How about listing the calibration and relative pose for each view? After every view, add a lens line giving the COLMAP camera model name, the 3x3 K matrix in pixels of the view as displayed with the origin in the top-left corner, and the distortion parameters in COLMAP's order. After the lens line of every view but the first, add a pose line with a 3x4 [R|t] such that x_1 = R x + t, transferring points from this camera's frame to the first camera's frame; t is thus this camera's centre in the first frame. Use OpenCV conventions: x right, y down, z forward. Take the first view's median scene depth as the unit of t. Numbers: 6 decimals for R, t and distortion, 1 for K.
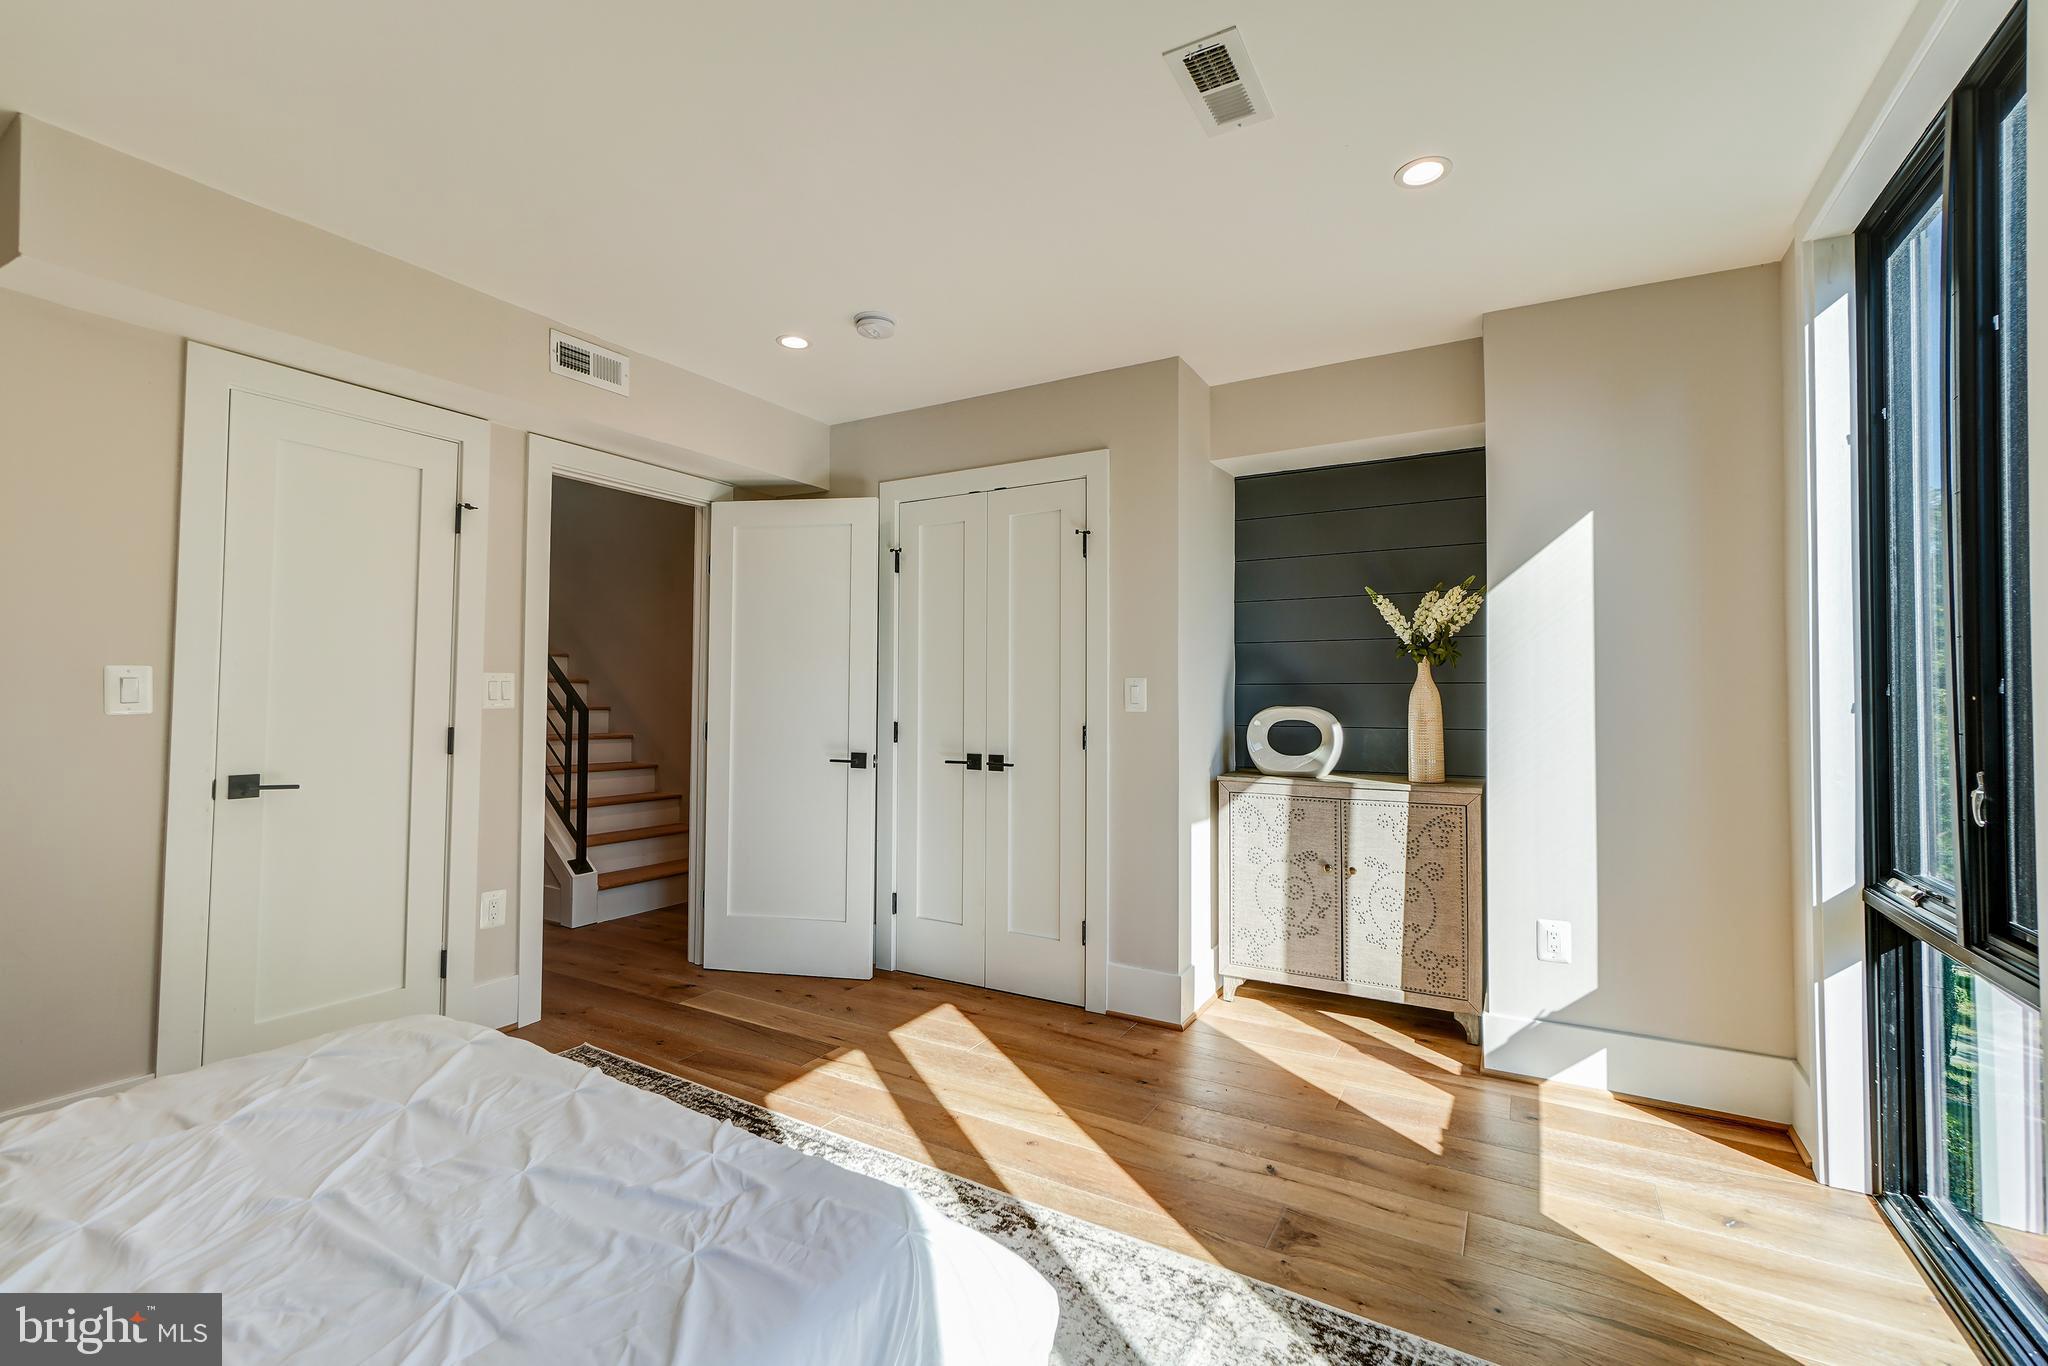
lens RADIAL K [[890.3, 0, 1022.7], [0, 890.3, 680.9], [0, 0, 1]] dist [-0.007437, 0.001897]
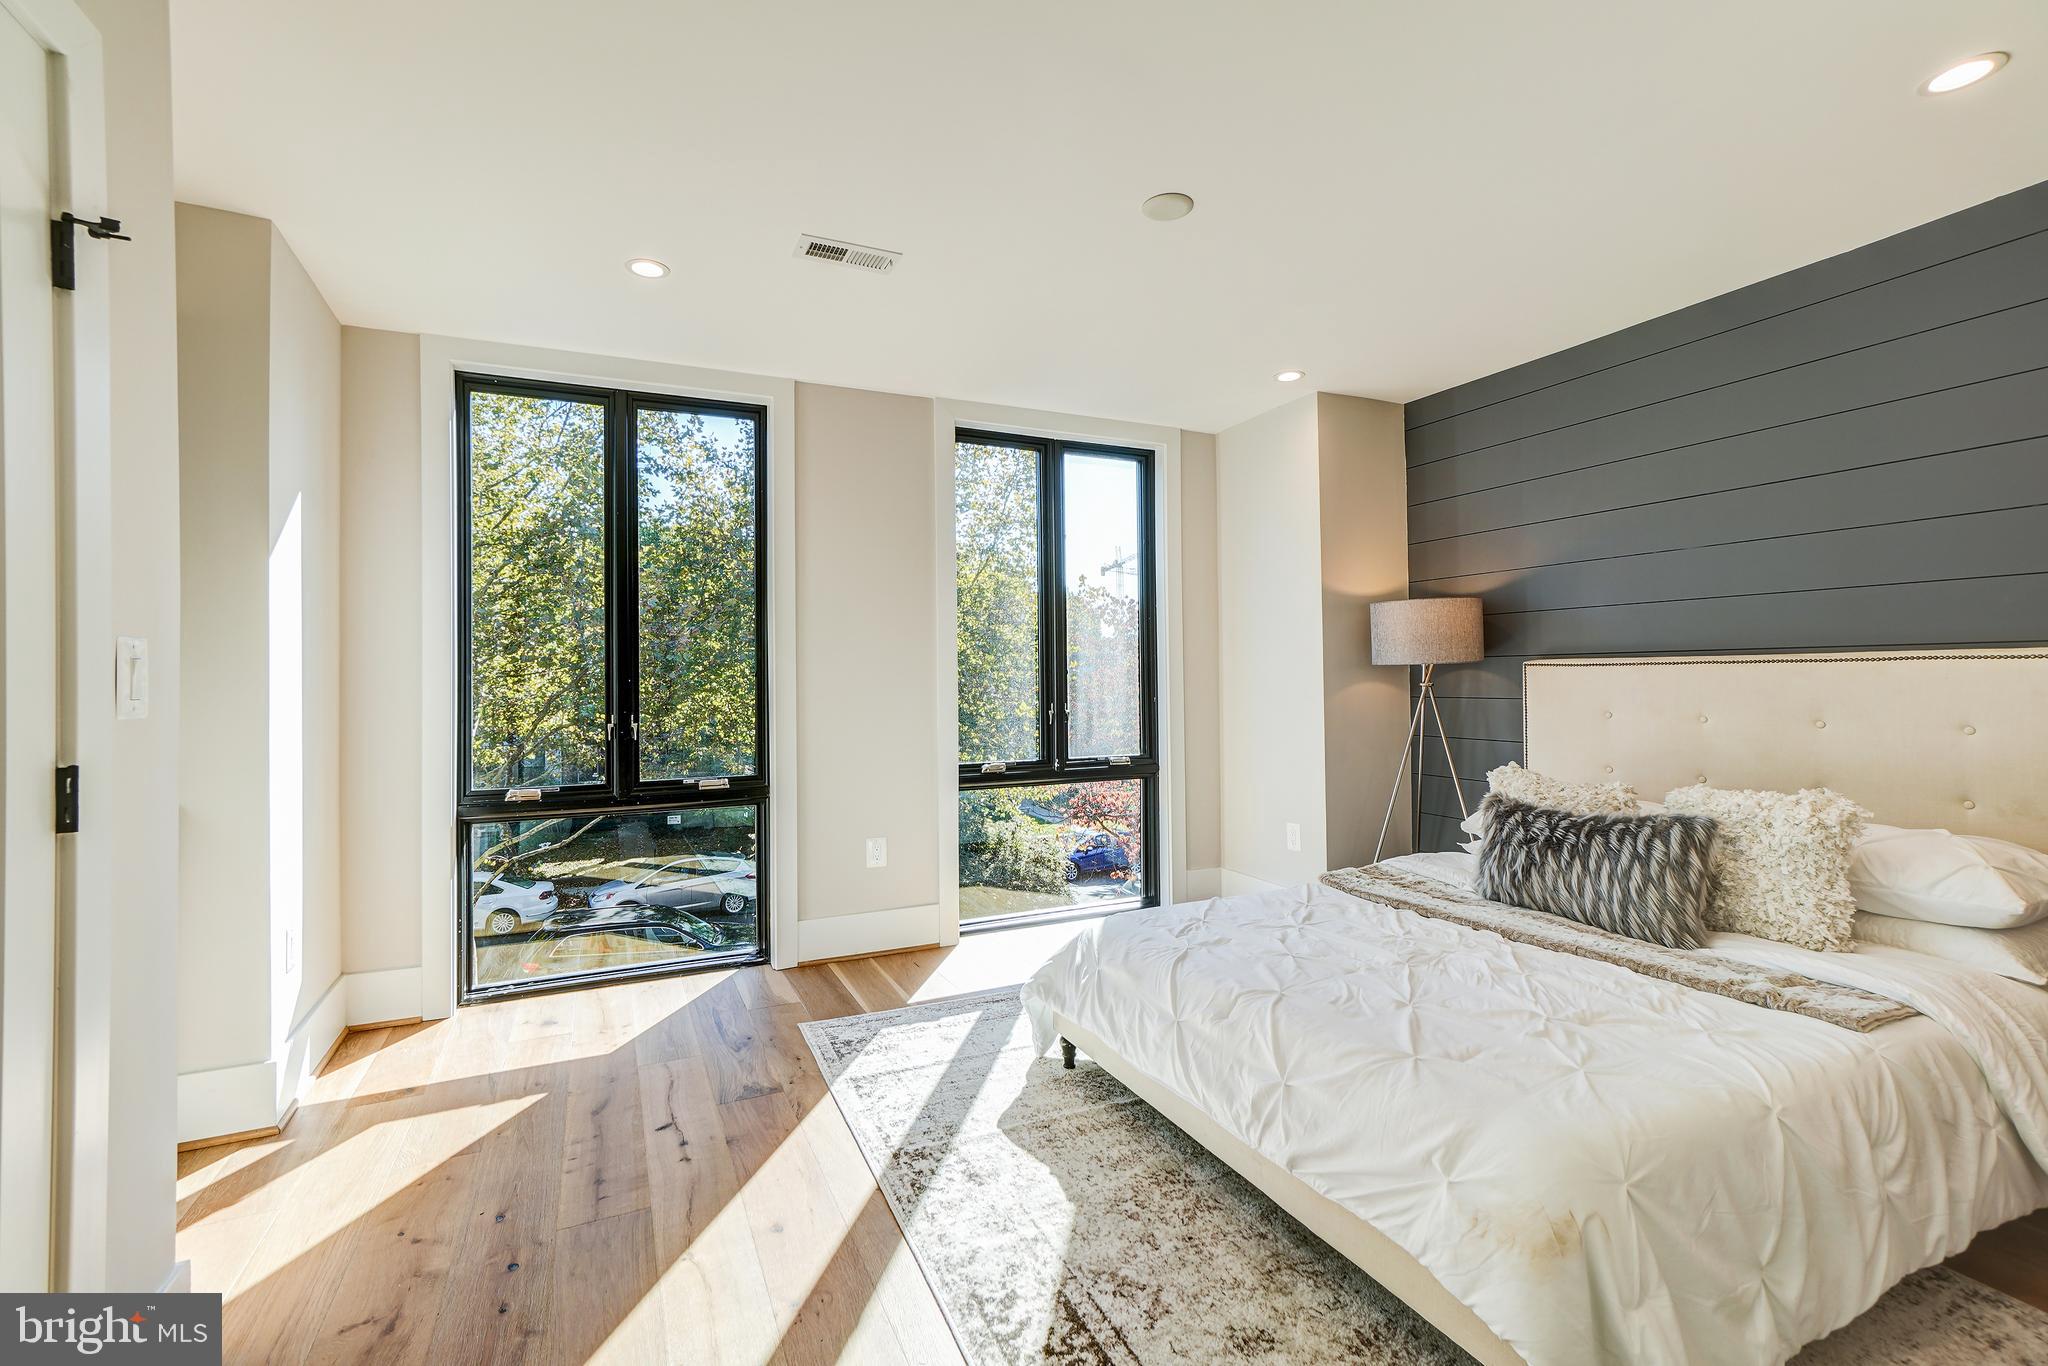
lens RADIAL K [[890.3, 0, 1022.4], [0, 890.3, 675.9], [0, 0, 1]] dist [-0.007437, 0.001897]
pose [[-0.822926, -0.003460, 0.568137, -0.644818], [-0.013850, 0.999806, -0.013971, 0.019541], [-0.567979, -0.019366, -0.822815, 1.575505]]
